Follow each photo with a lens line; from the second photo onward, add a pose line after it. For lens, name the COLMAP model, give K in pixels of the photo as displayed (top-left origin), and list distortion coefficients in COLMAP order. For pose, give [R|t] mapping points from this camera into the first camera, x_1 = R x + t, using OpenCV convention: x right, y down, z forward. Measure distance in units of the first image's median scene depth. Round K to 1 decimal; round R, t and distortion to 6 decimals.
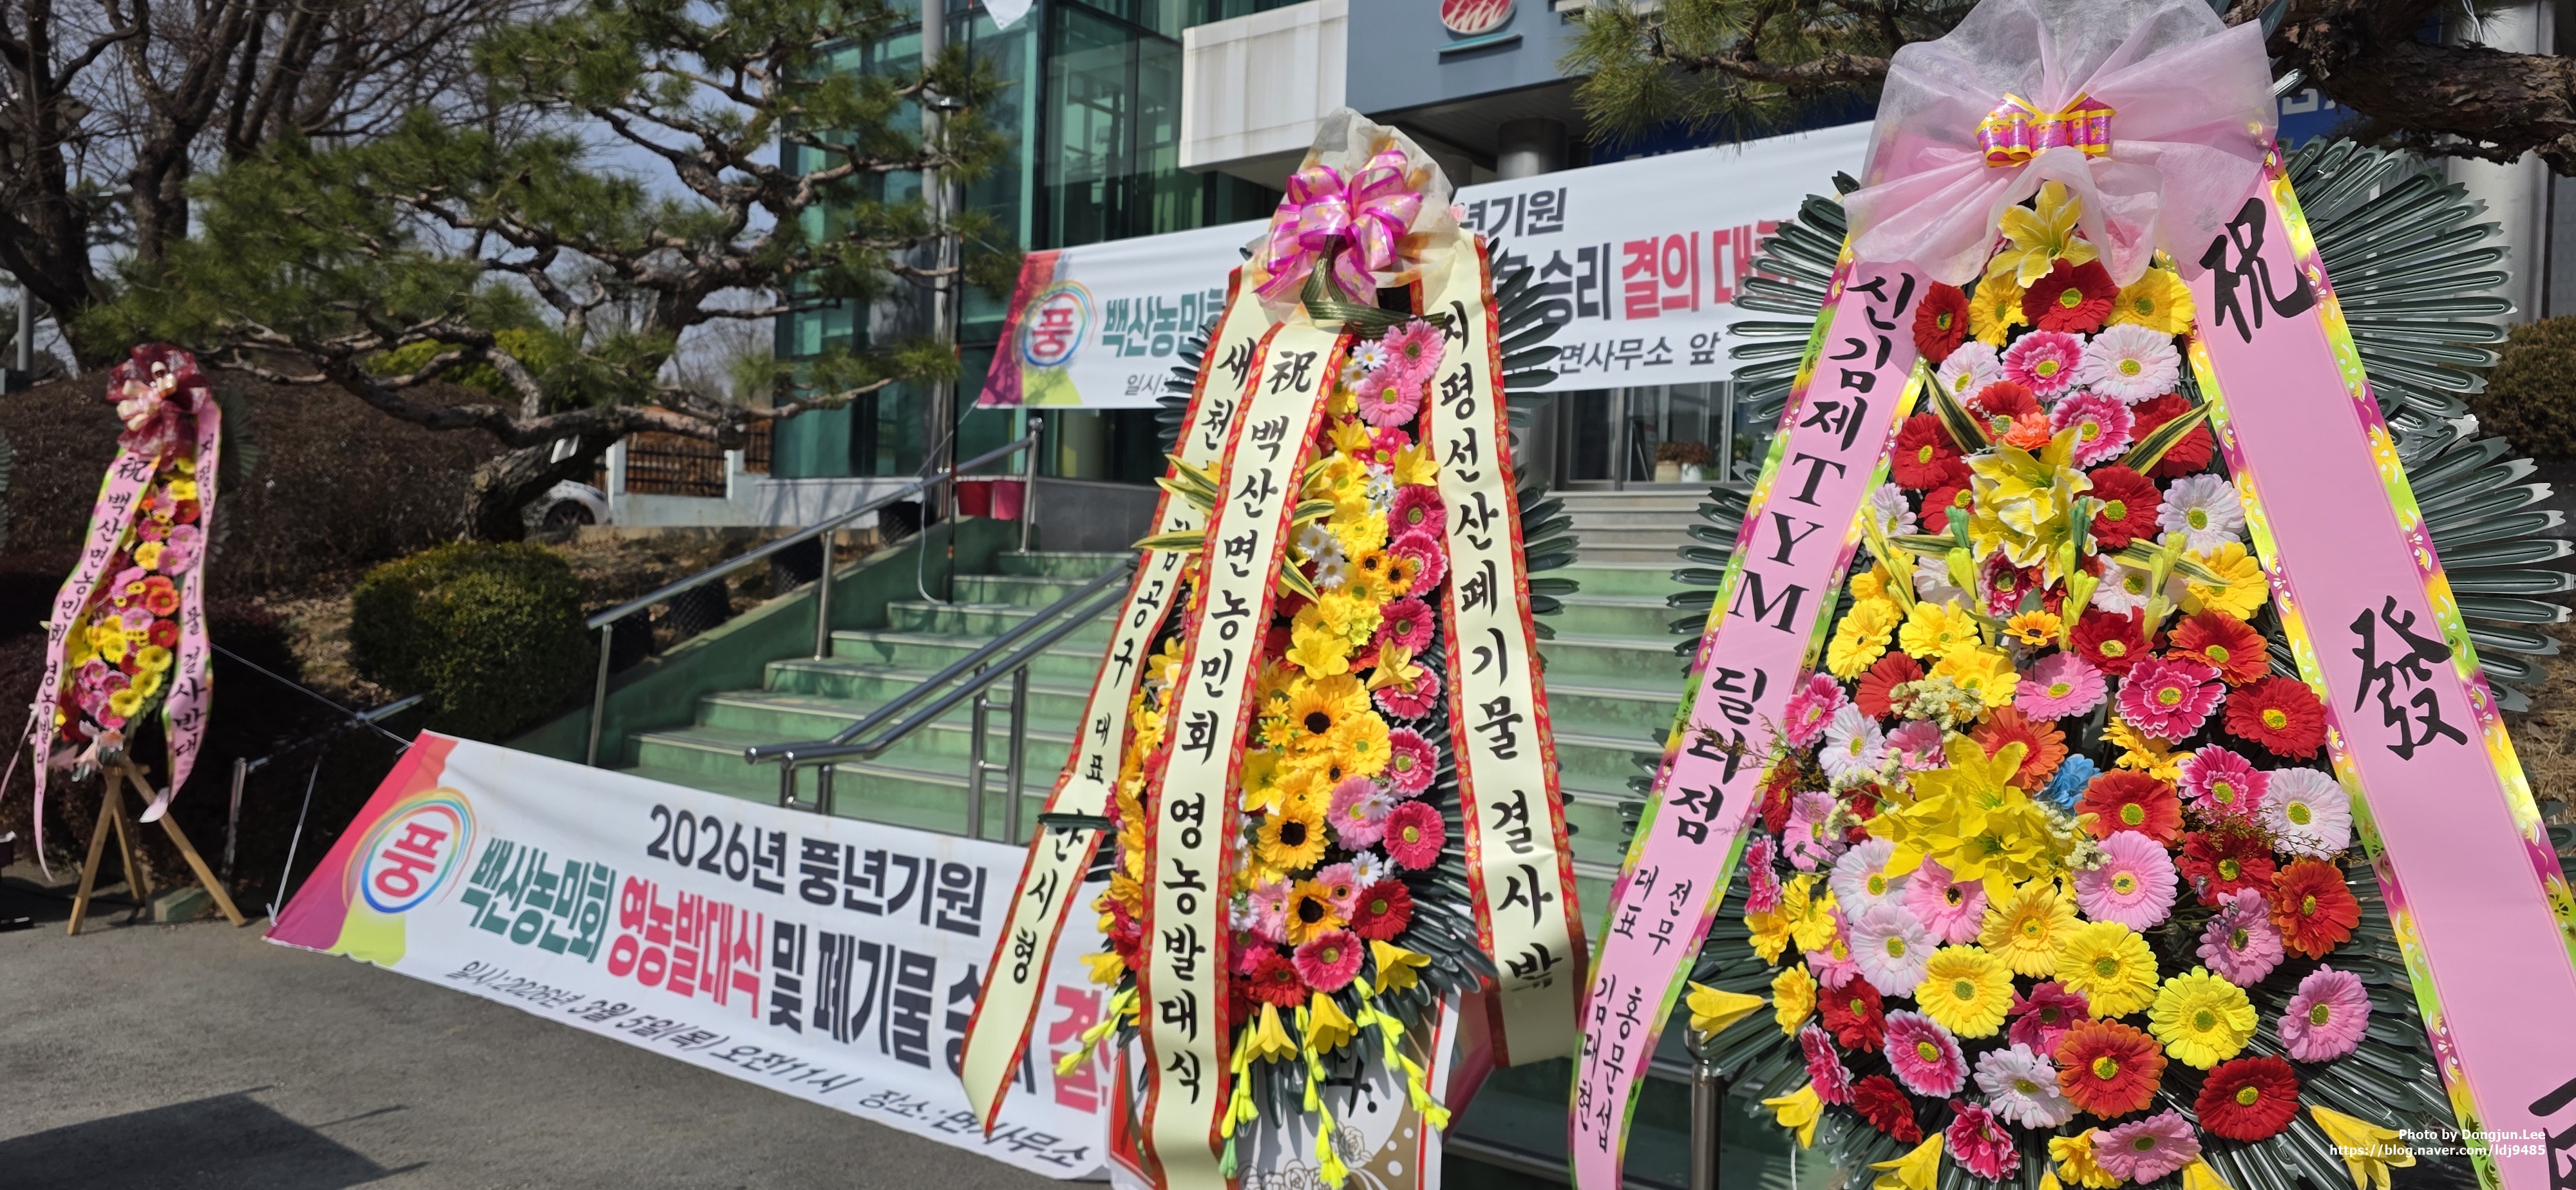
lens RADIAL K [[1717.3, 0, 1296.7], [0, 1717.3, 573.1], [0, 0, 1]] dist [0.030525, -0.004147]
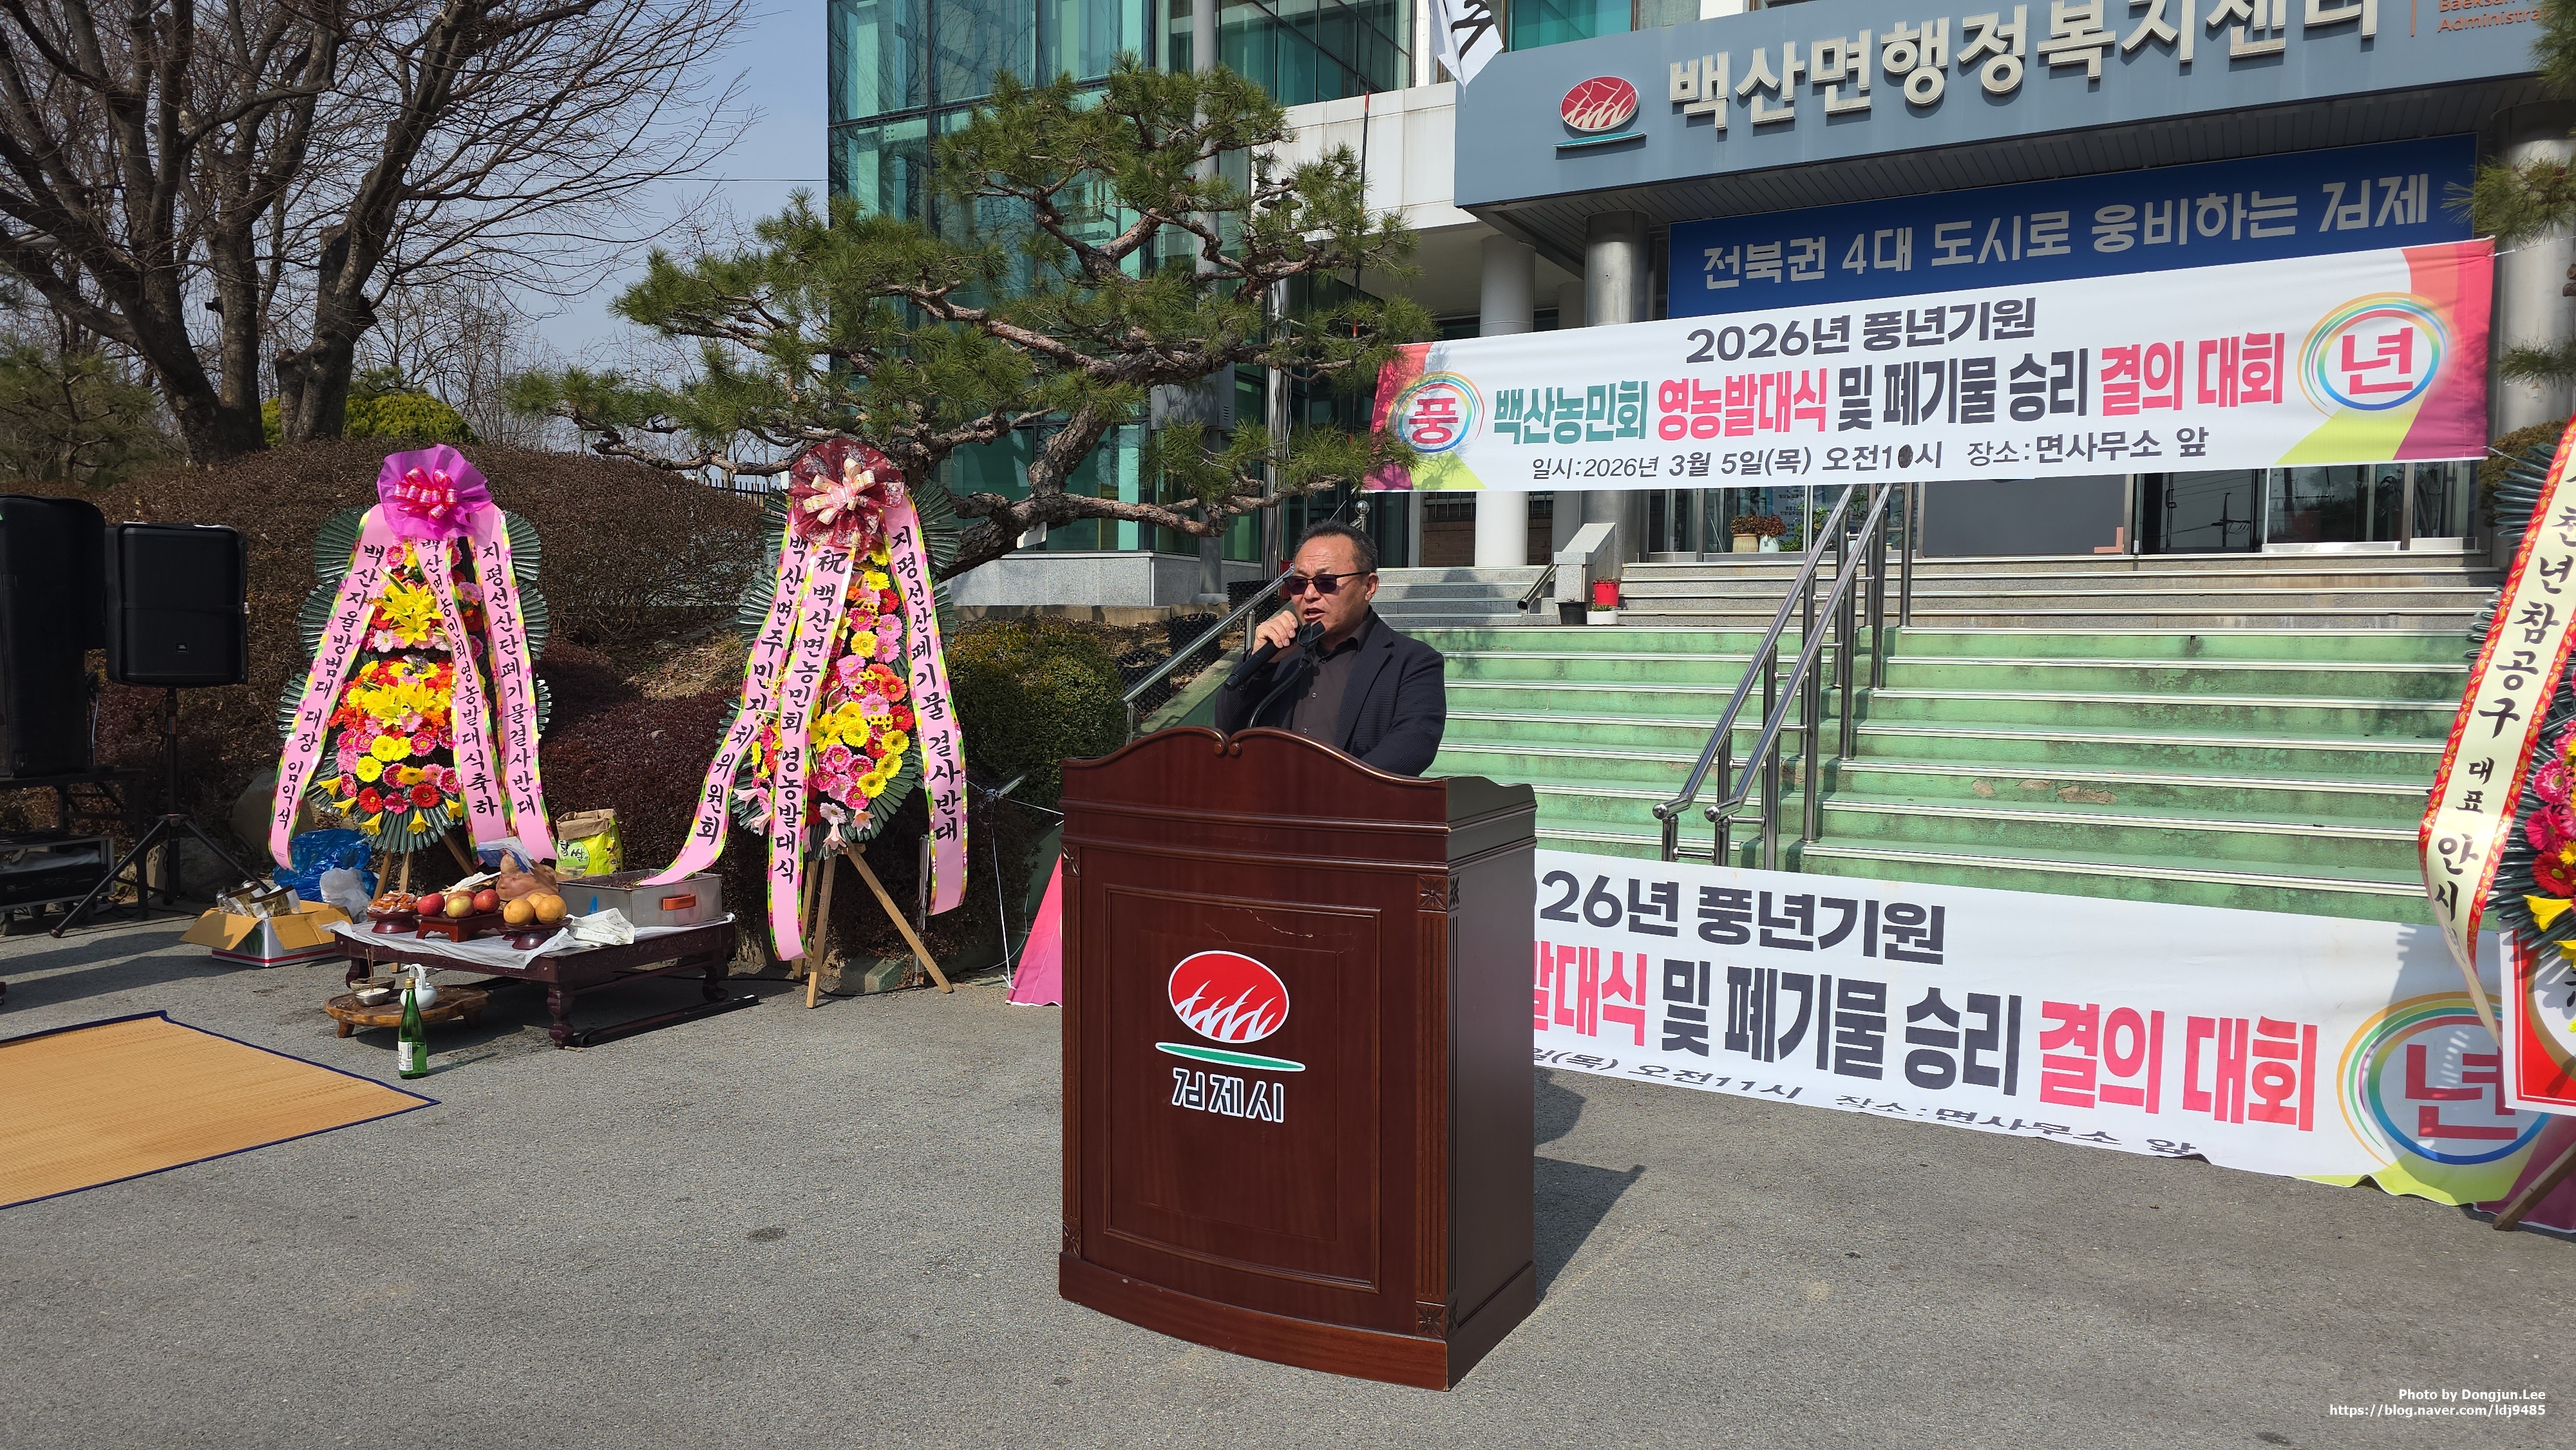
lens RADIAL K [[1640.2, 0, 1268.3], [0, 1640.2, 723.9], [0, 0, 1]] dist [0.039560, -0.008585]
pose [[0.987537, -0.024035, 0.155540, -0.590070], [0.014637, 0.998013, 0.061288, -0.019917], [-0.156704, -0.058247, 0.985927, -0.018054]]
